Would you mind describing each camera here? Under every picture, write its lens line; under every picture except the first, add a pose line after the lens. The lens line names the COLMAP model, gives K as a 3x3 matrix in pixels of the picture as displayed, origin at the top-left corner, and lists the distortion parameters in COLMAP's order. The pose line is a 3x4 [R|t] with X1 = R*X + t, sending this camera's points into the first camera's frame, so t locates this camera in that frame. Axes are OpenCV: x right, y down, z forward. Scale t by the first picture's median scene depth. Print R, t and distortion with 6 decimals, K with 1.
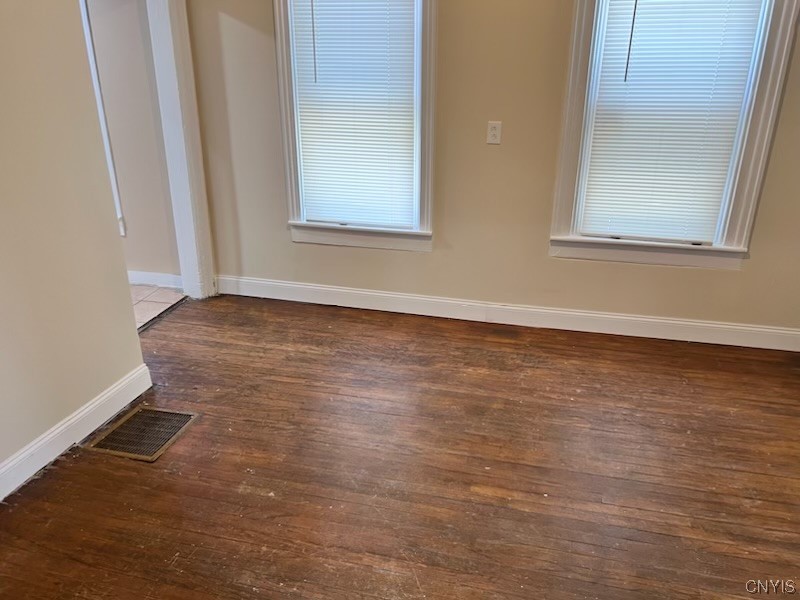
lens RADIAL K [[601.9, 0, 400.0], [0, 601.9, 300.0], [0, 0, 1]] dist [0.014402, -0.005012]
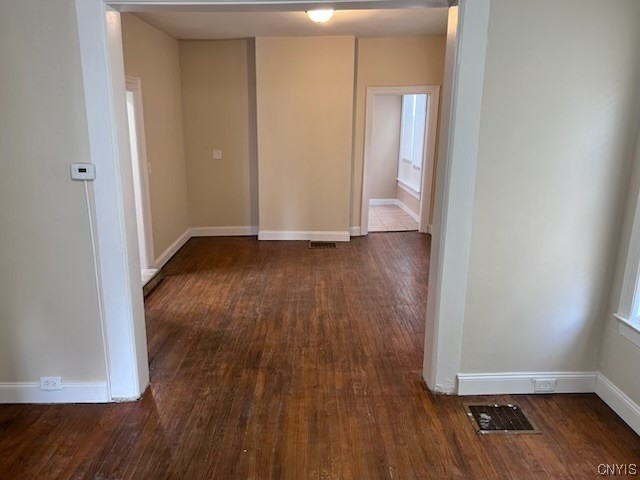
lens RADIAL K [[481.5, 0, 320.0], [0, 481.5, 240.0], [0, 0, 1]] dist [0.014402, -0.005012]
pose [[0.249547, 0.227244, -0.941322, 1.276169], [-0.368477, 0.921234, 0.124711, -0.067222], [0.895517, 0.315734, 0.313625, 0.173125]]
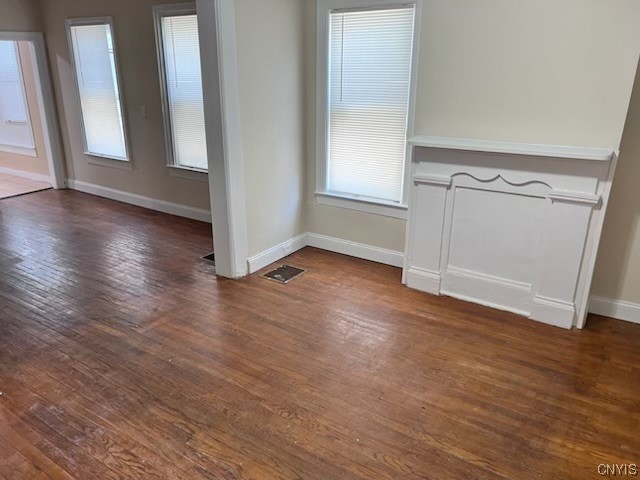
lens RADIAL K [[481.5, 0, 320.0], [0, 481.5, 240.0], [0, 0, 1]] dist [0.014402, -0.005012]
pose [[0.934443, 0.116688, -0.336452, 1.166172], [-0.135597, 0.990208, -0.033177, 0.110979], [0.329286, 0.076624, 0.941116, -0.269828]]
